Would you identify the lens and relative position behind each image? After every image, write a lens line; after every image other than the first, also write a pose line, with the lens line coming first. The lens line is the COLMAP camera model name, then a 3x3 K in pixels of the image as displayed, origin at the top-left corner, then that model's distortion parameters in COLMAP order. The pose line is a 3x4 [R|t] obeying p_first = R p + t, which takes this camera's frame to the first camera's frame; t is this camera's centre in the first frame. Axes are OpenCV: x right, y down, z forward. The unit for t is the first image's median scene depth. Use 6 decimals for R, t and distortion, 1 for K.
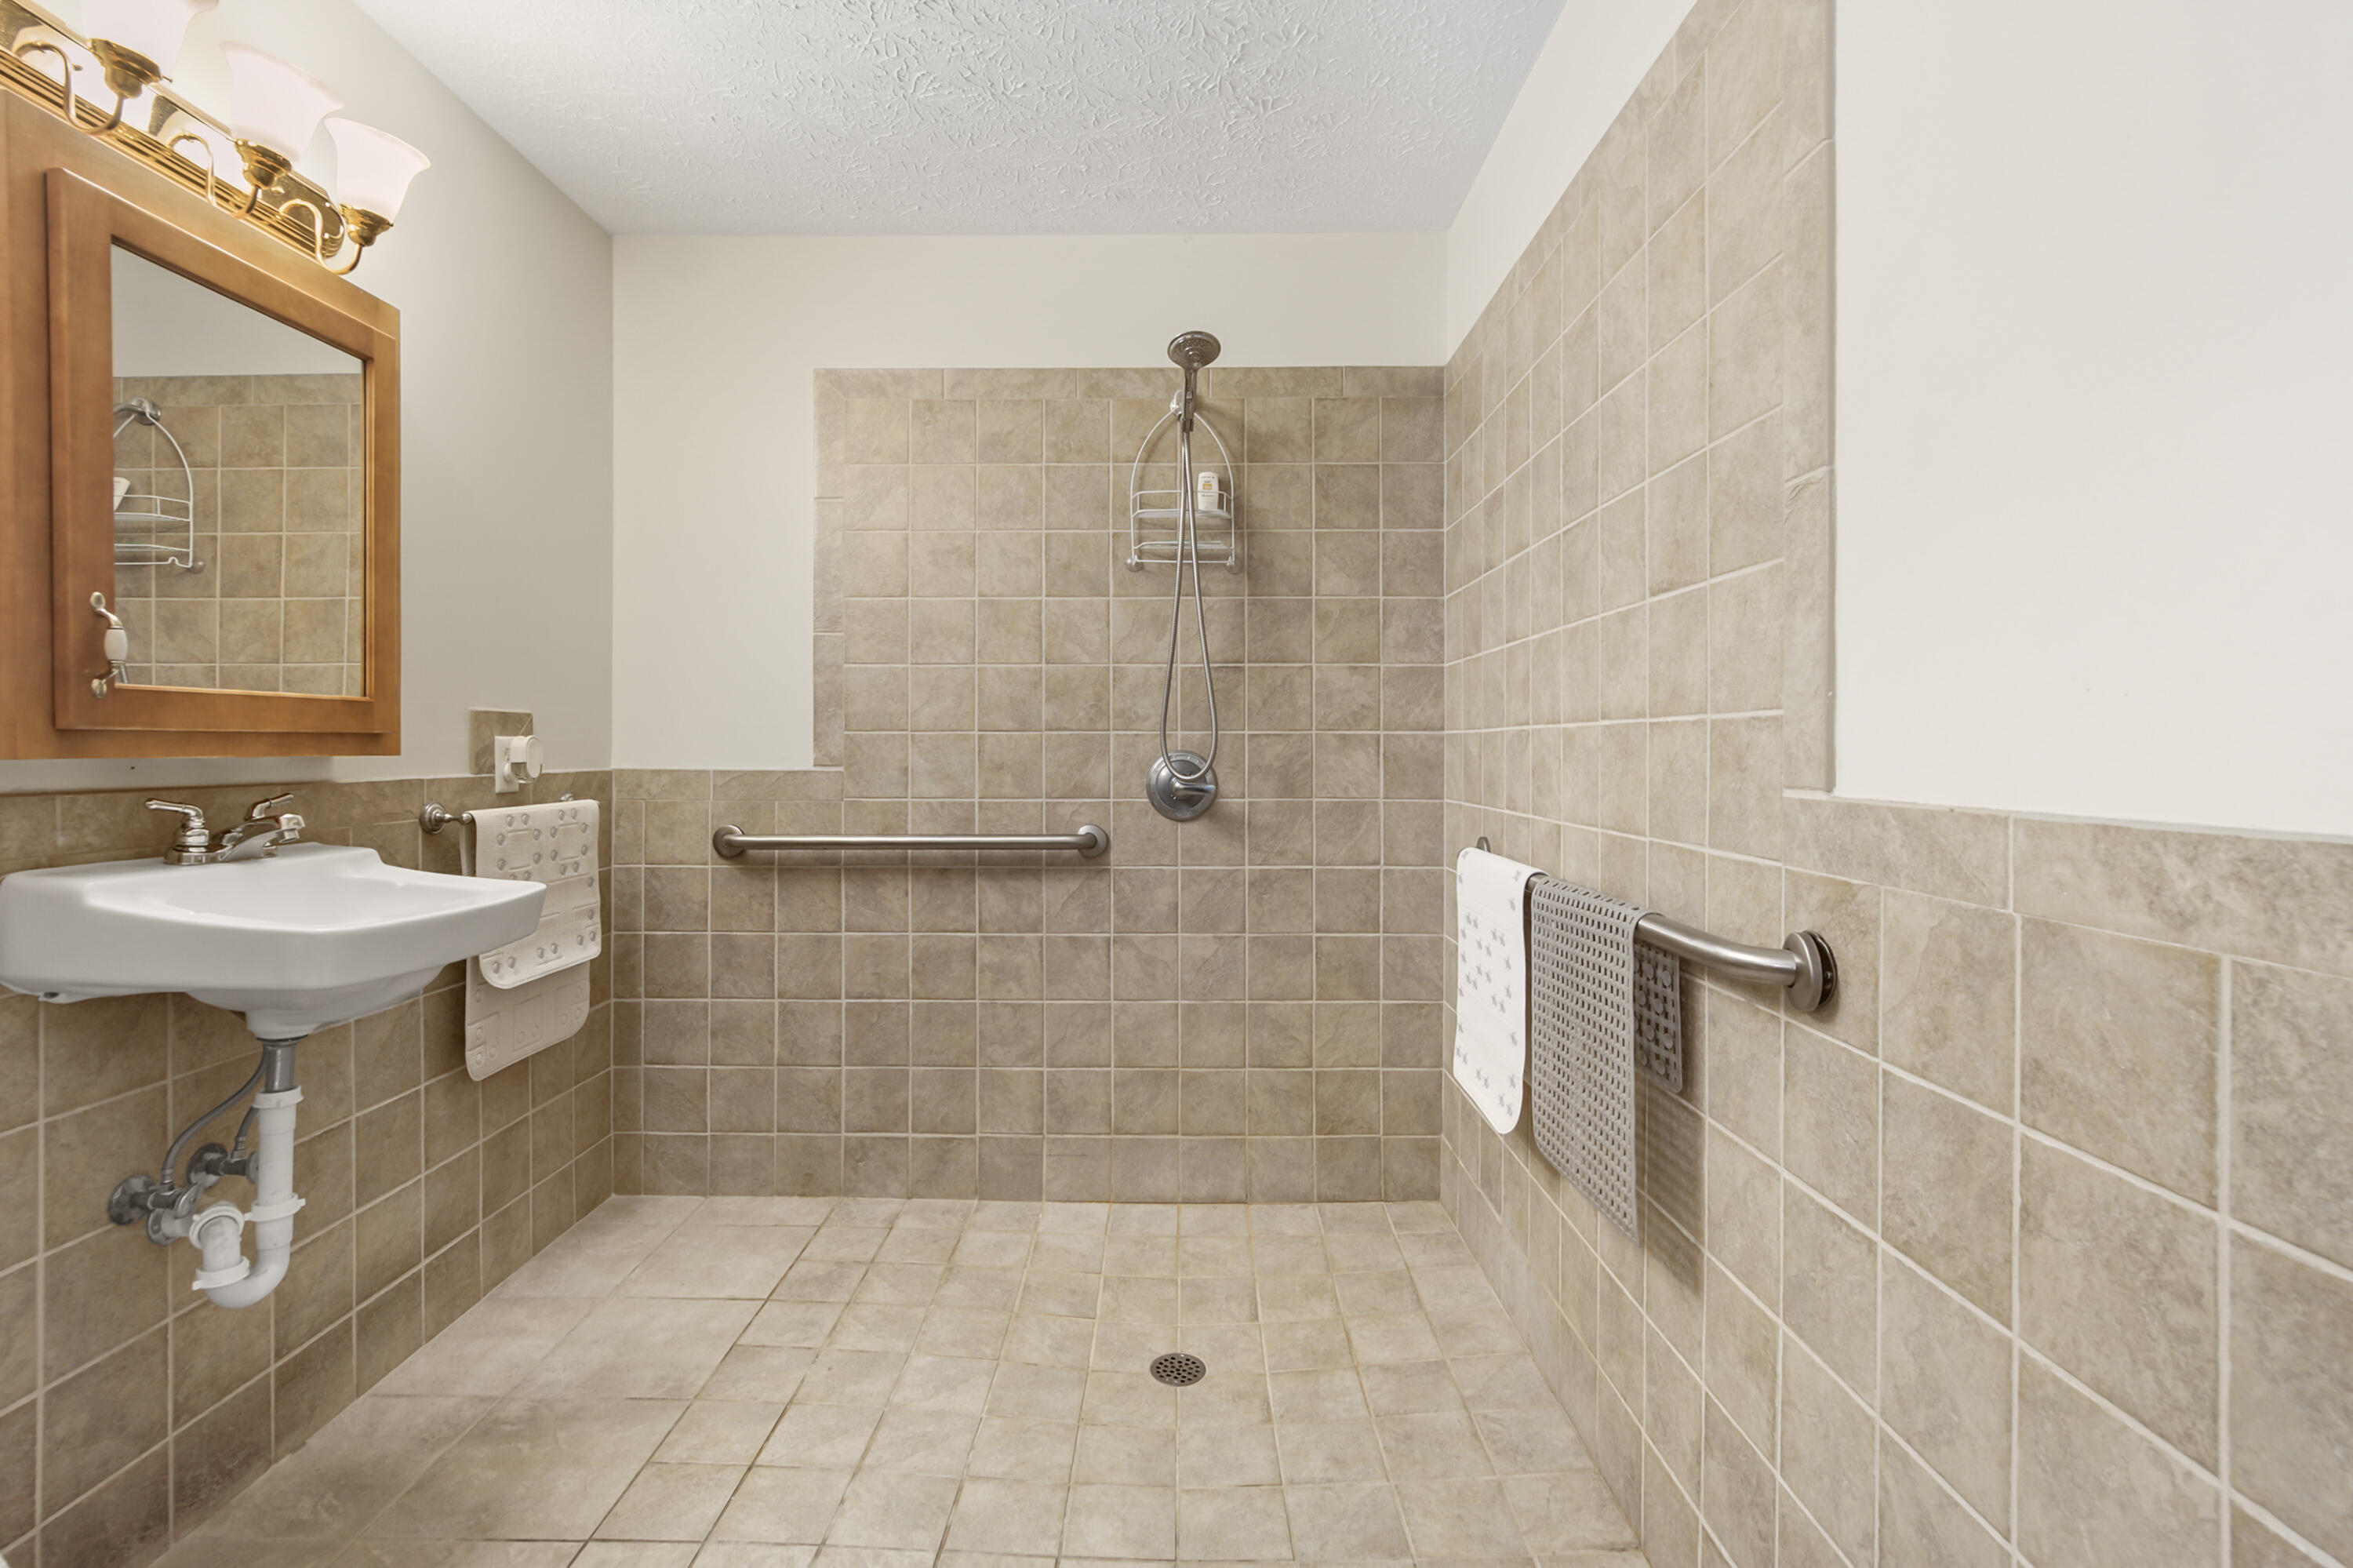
lens RADIAL K [[1067.5, 0, 1164.3], [0, 1067.5, 761.7], [0, 0, 1]] dist [-0.015400, 0.006183]
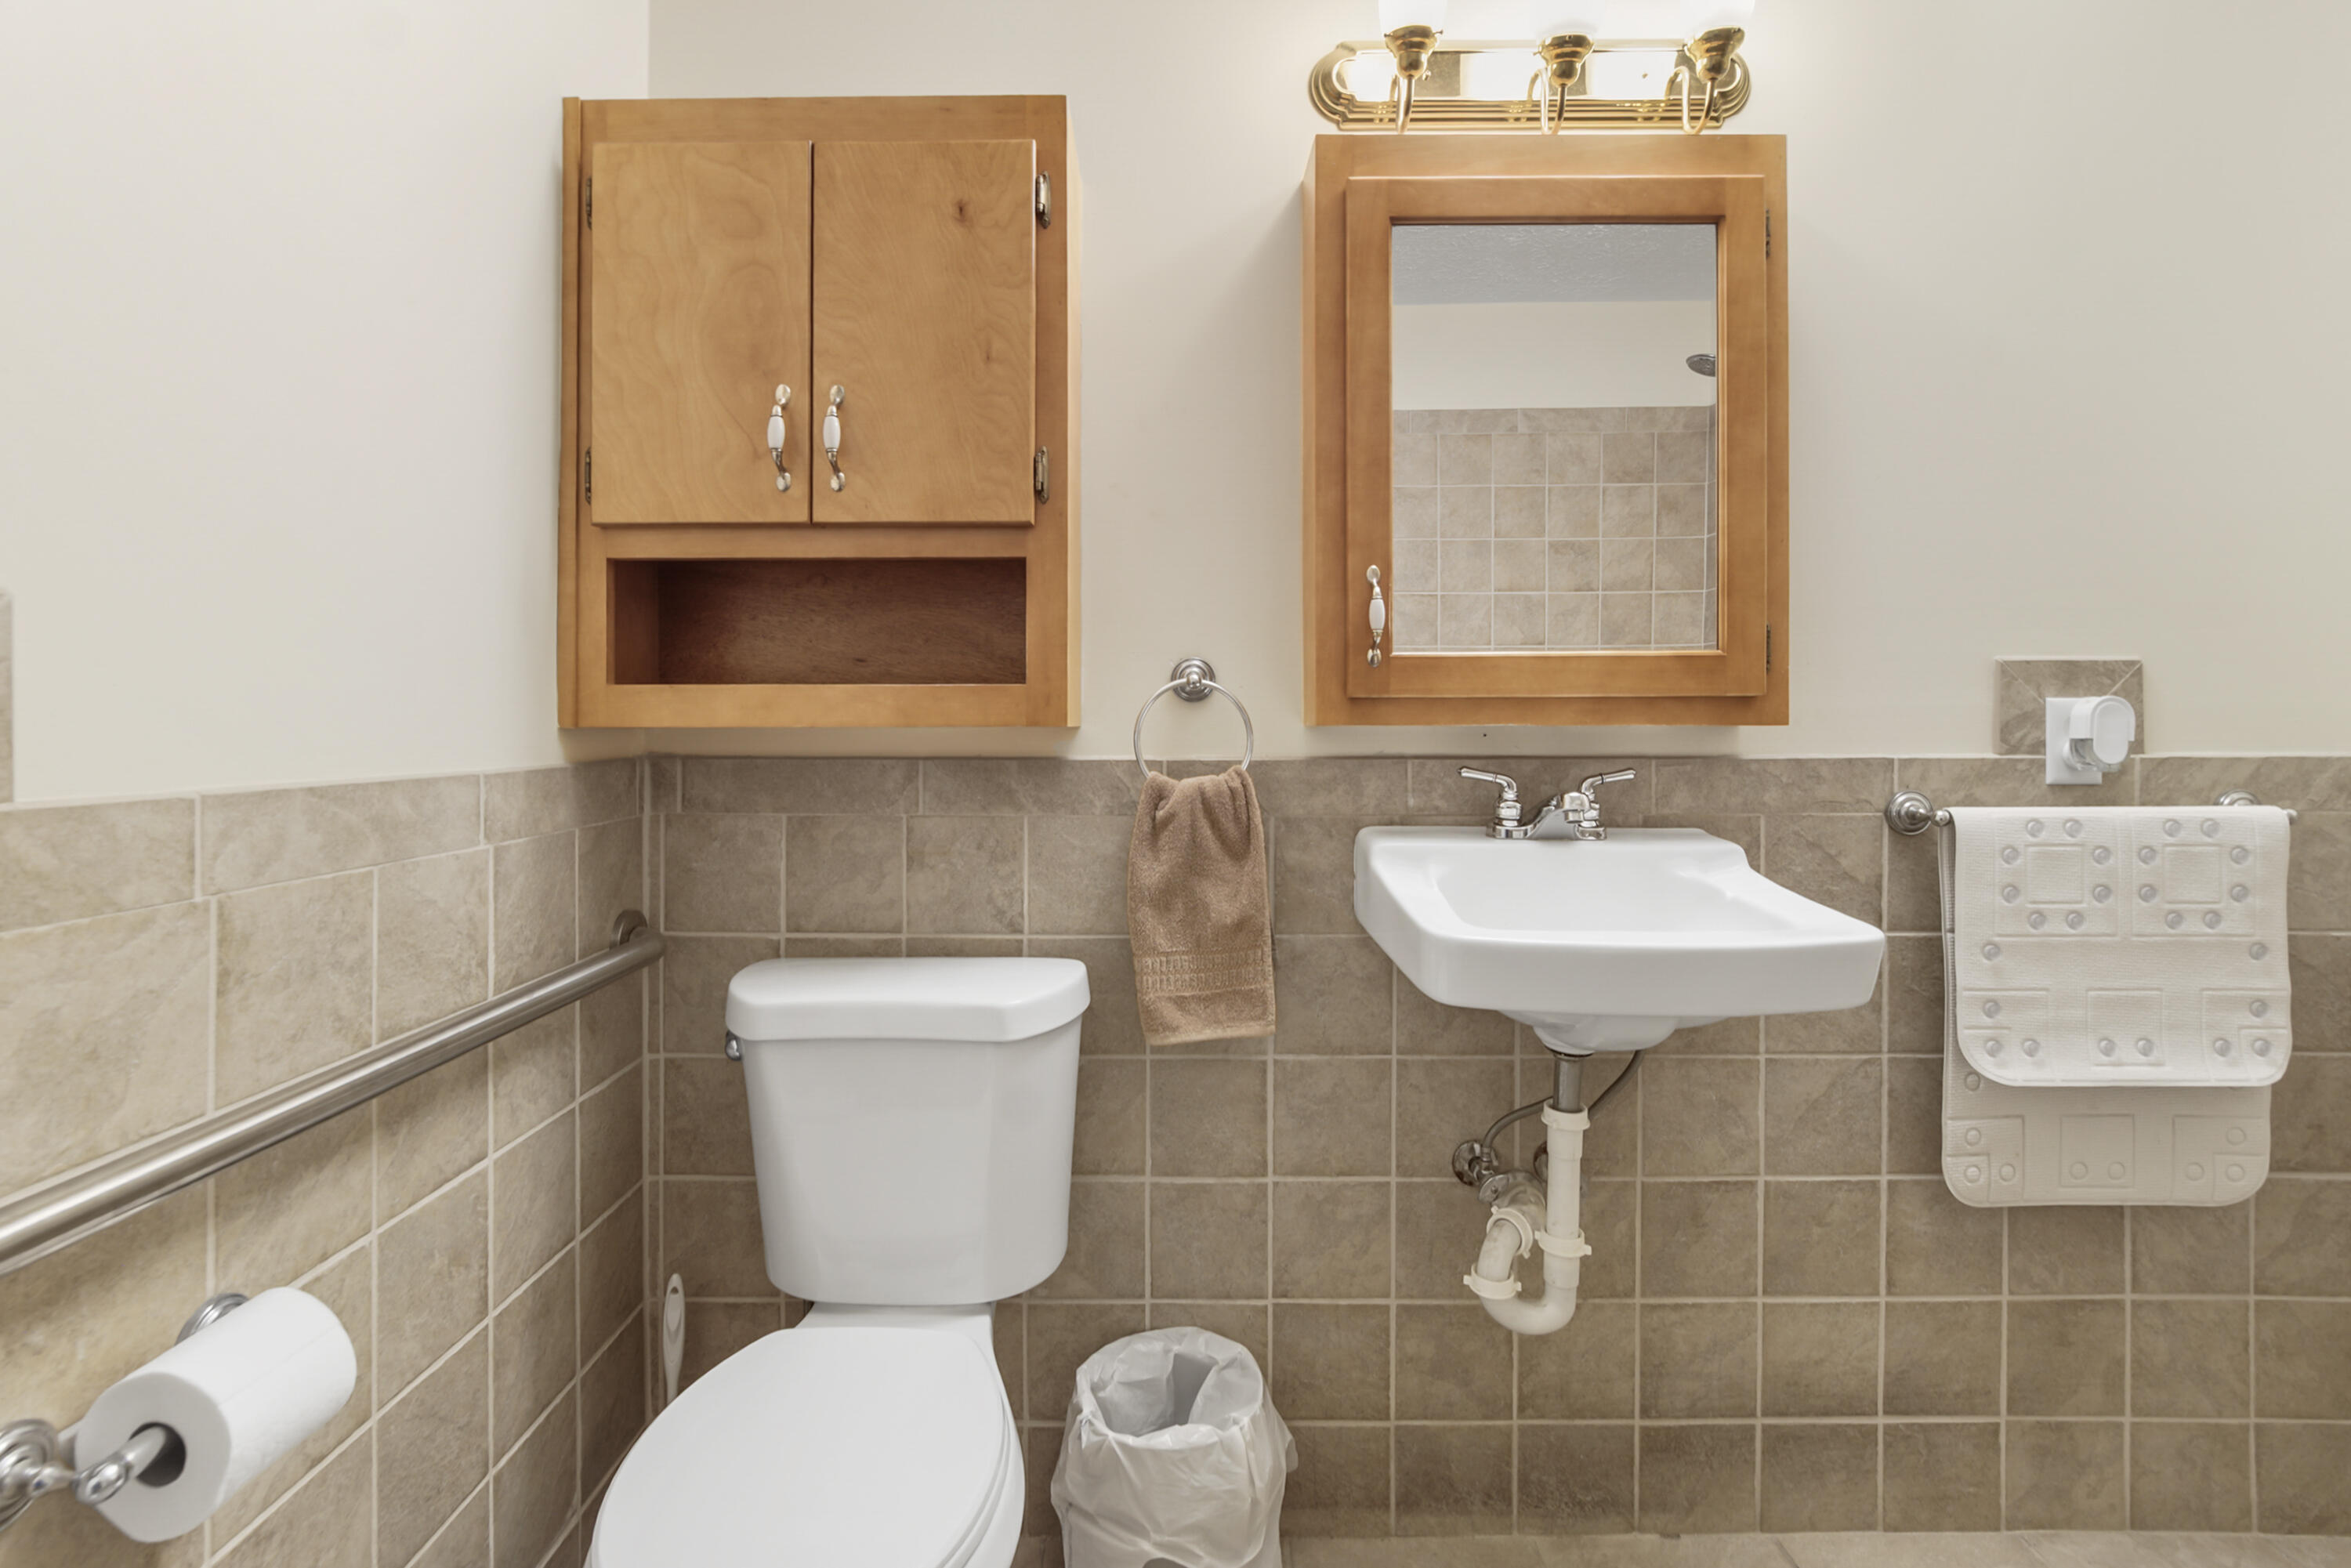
lens RADIAL K [[1066.6, 0, 1161.8], [0, 1066.6, 721.4], [0, 0, 1]] dist [-0.015400, 0.006183]
pose [[0.009351, 0.001803, -0.999955, 0.032850], [-0.012652, 0.999919, 0.001685, -0.005069], [0.999876, 0.012636, 0.009373, 0.656629]]
